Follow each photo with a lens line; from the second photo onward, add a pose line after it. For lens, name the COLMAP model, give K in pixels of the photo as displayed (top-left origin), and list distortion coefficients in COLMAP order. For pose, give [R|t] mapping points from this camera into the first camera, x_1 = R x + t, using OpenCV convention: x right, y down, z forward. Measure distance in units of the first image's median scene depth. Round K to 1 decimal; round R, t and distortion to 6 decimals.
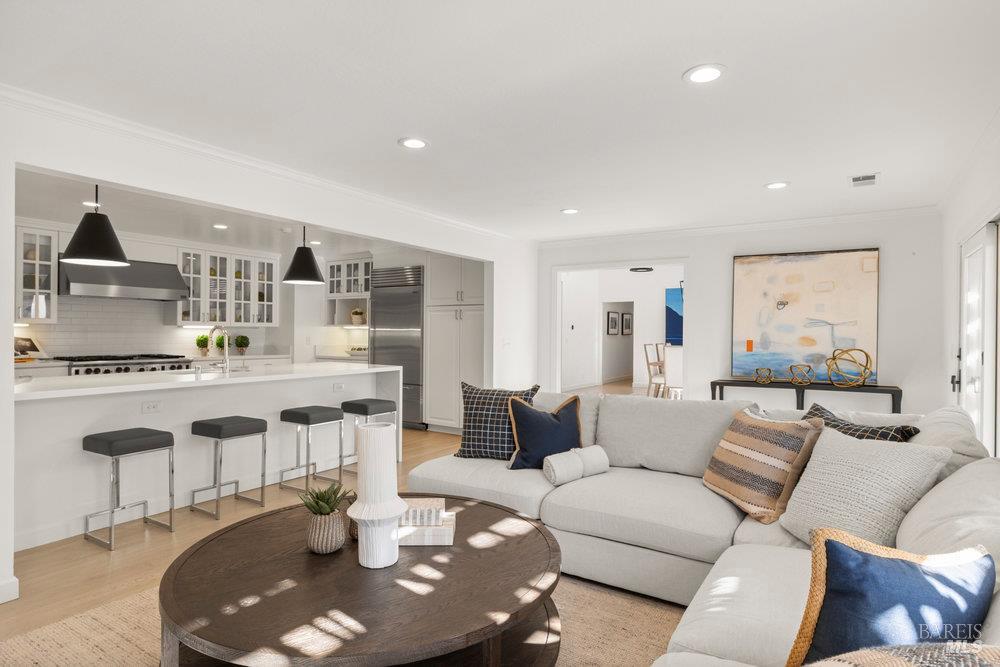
lens RADIAL K [[524.1, 0, 500.0], [0, 524.1, 333.5], [0, 0, 1]] dist [-0.003627, -0.000341]
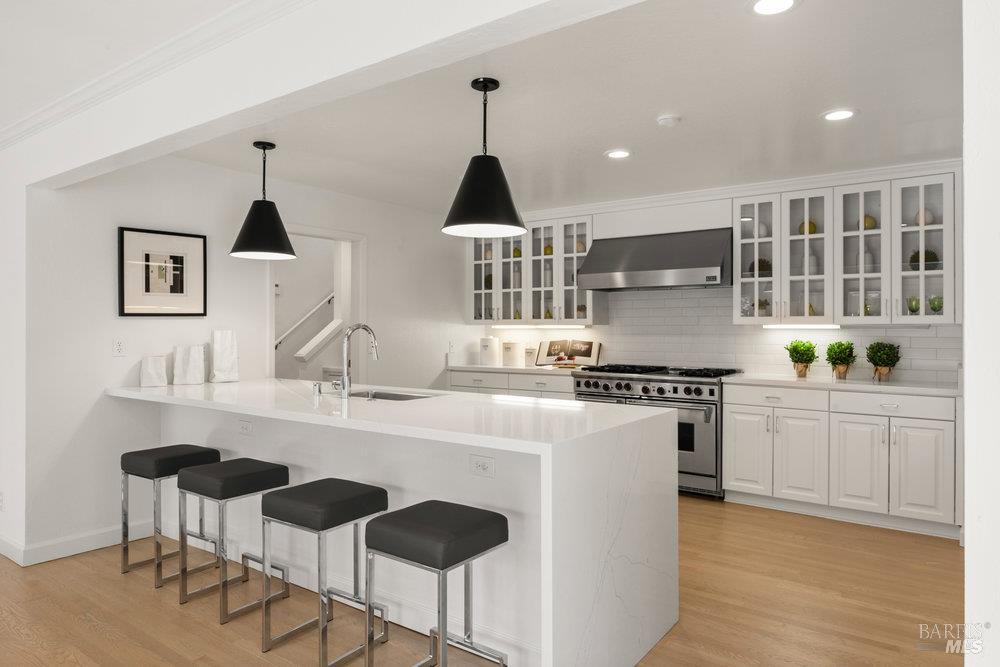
lens RADIAL K [[659.0, 0, 500.0], [0, 659.0, 333.5], [0, 0, 1]] dist [0.091935, 0.000328]
pose [[-0.000560, 0.003463, -0.999994, 0.176684], [-0.000386, 0.999994, 0.003463, -0.007598], [1.000000, 0.000388, -0.000559, 0.719855]]
